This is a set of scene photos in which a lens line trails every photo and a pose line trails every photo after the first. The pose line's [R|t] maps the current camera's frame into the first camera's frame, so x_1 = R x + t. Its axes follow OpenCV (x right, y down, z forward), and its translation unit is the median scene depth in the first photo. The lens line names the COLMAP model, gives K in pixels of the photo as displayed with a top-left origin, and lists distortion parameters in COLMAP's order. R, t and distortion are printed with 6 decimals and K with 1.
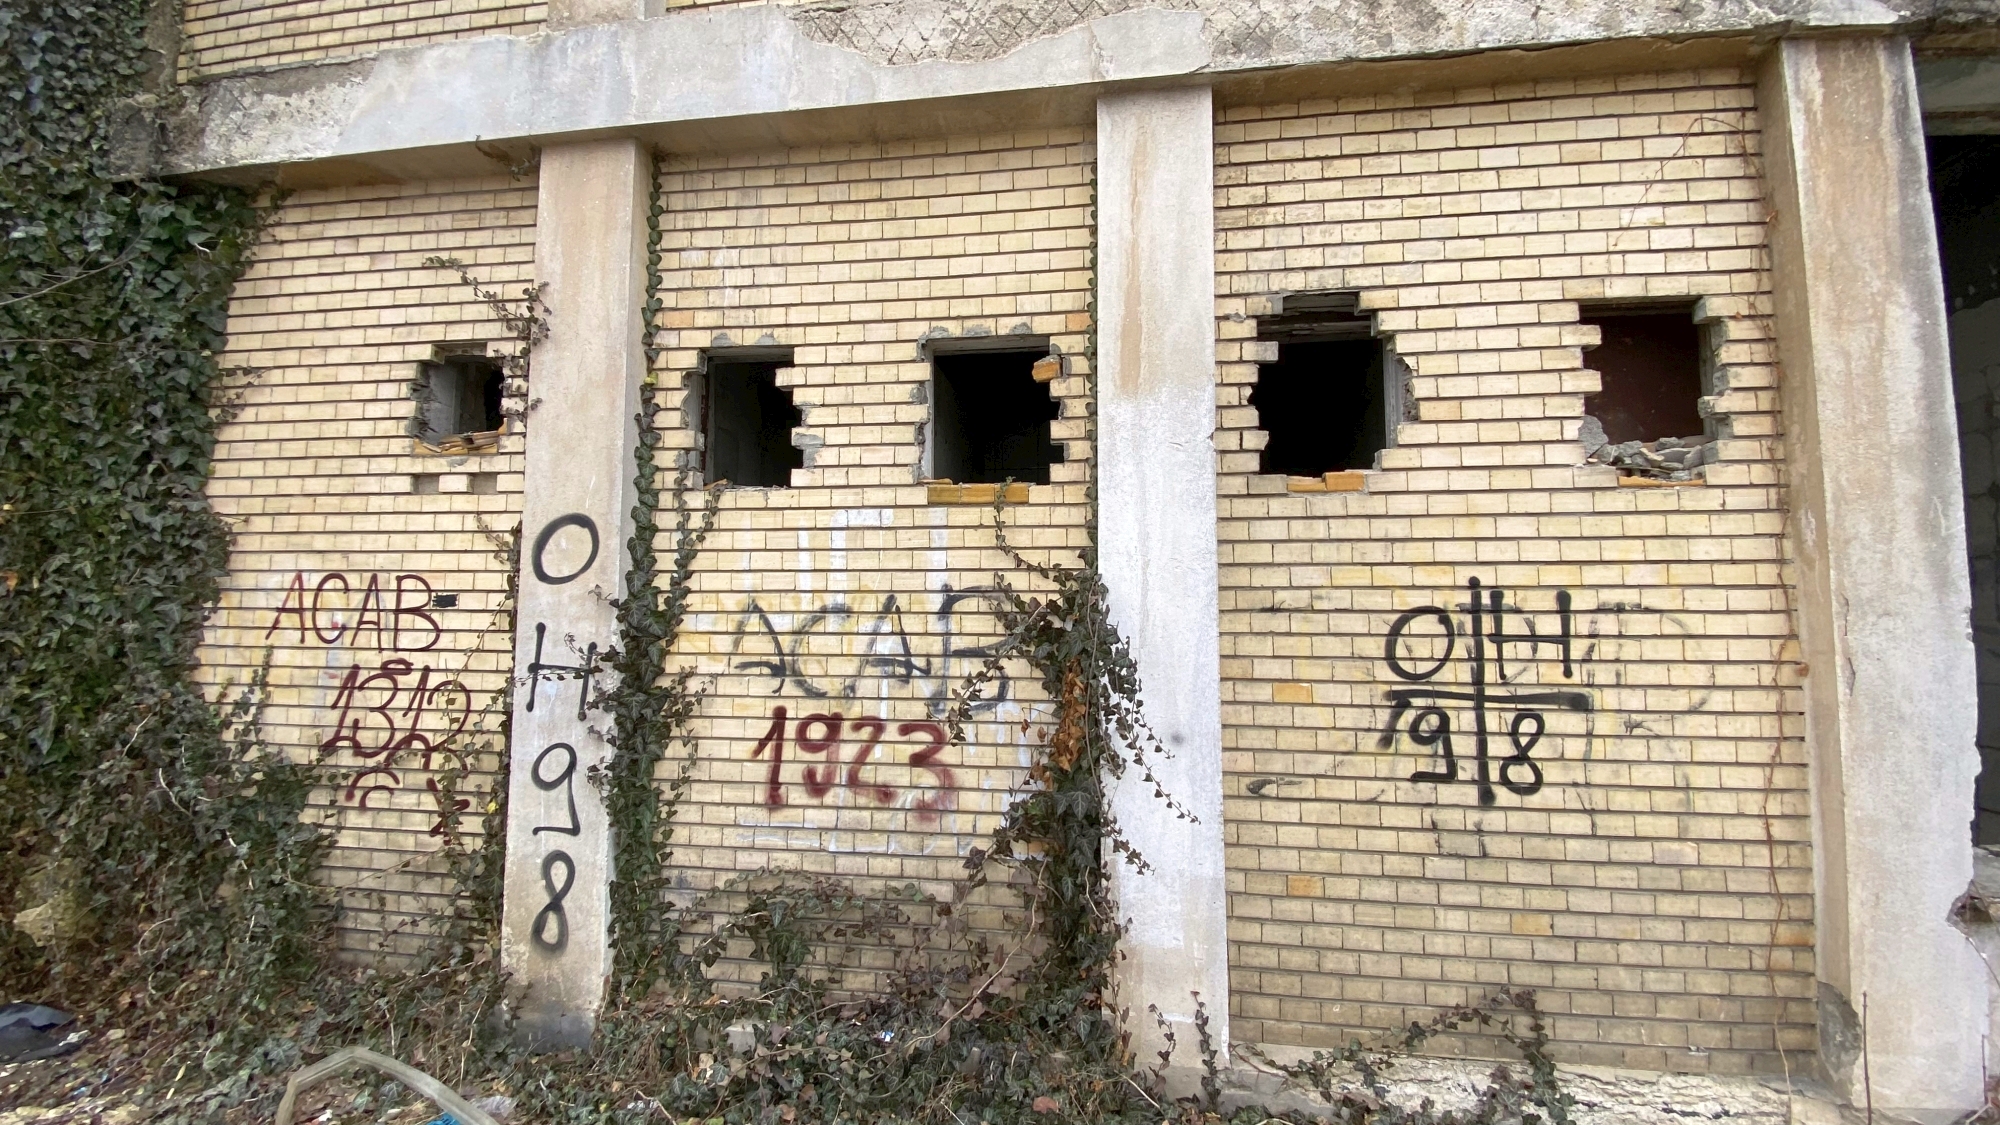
lens RADIAL K [[812.6, 0, 1005.0], [0, 812.6, 548.9], [0, 0, 1]] dist [0.014348, -0.018586]
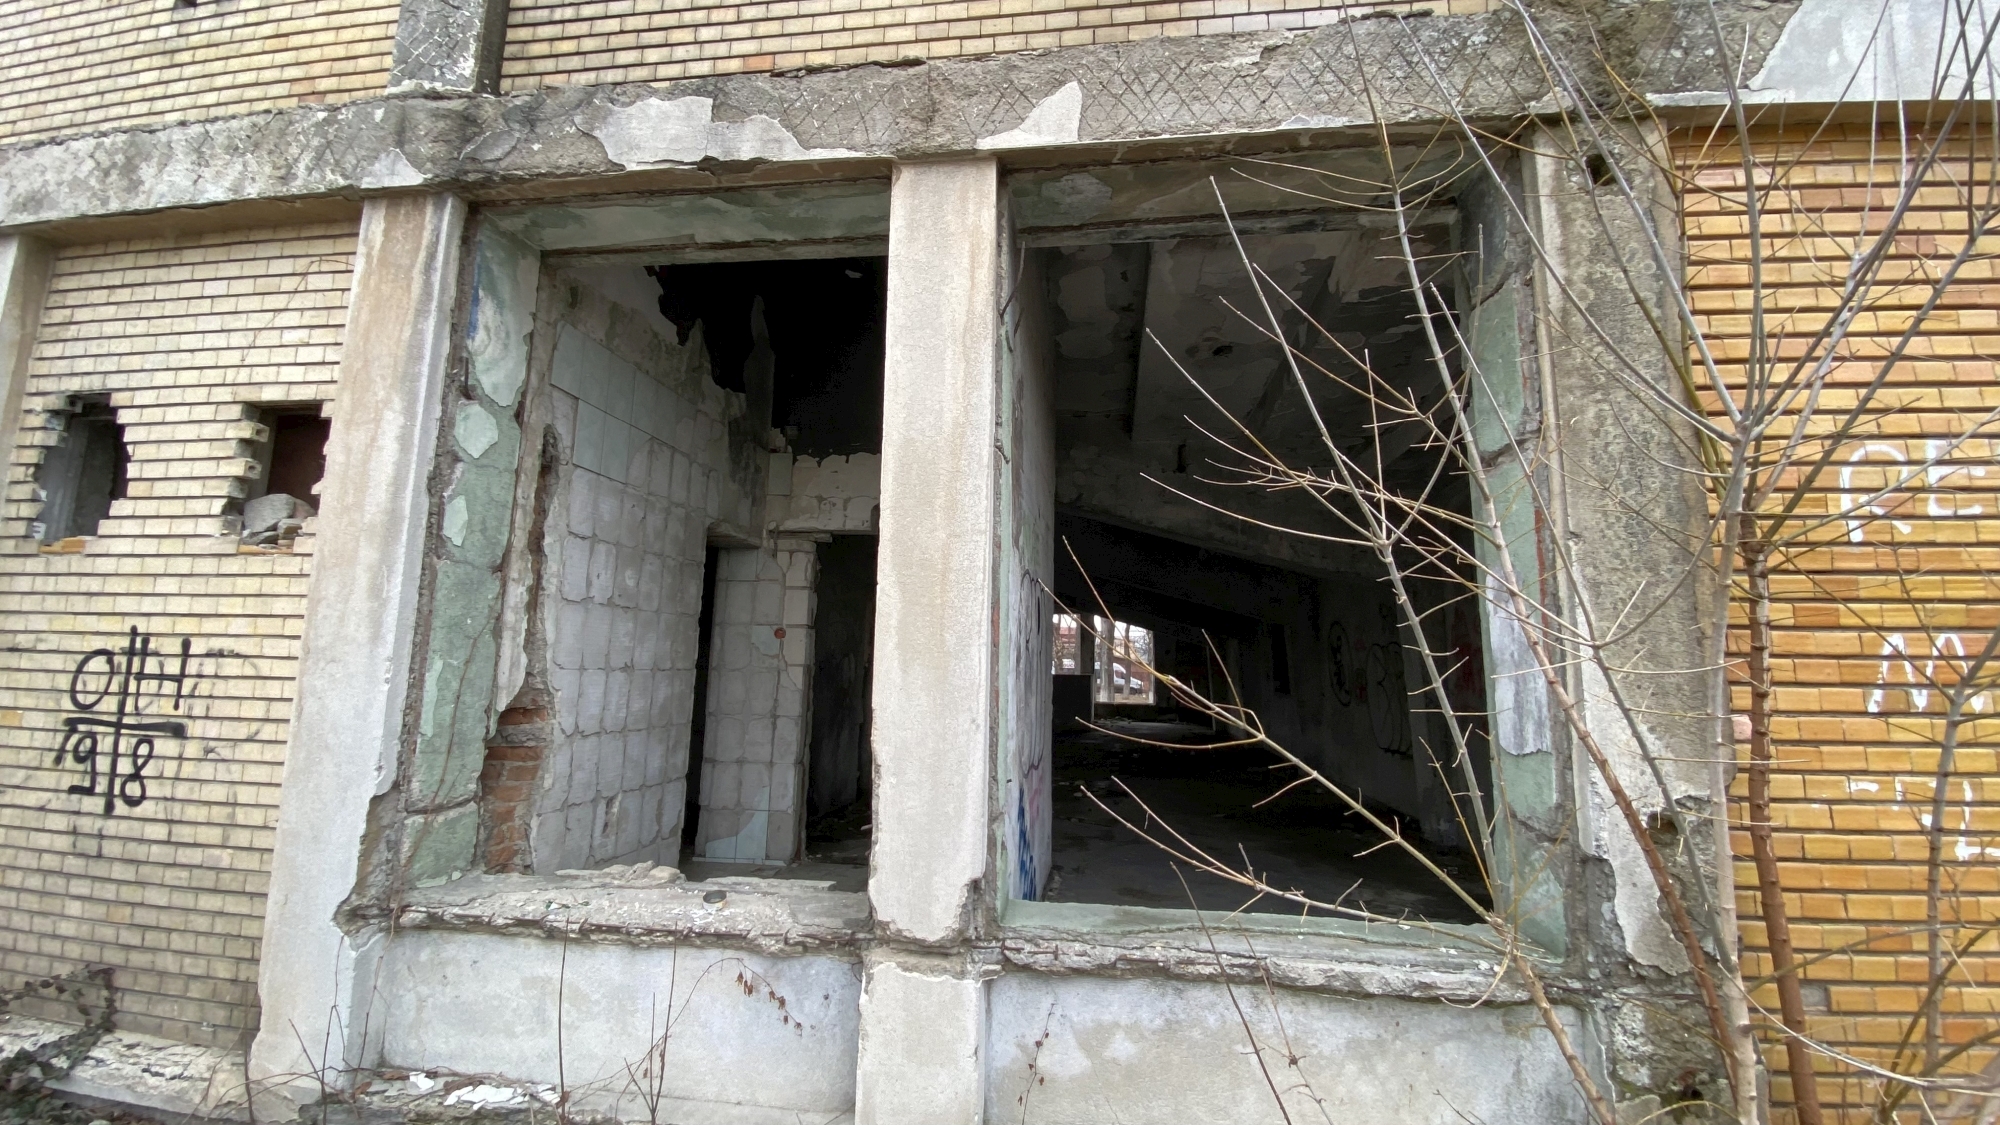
lens RADIAL K [[795.9, 0, 1003.4], [0, 795.9, 550.1], [0, 0, 1]] dist [0.011243, -0.015823]
pose [[0.999671, 0.017242, 0.019005, 1.868777], [-0.015924, 0.997596, -0.067437, -0.019599], [-0.020122, 0.067113, 0.997542, -0.211845]]
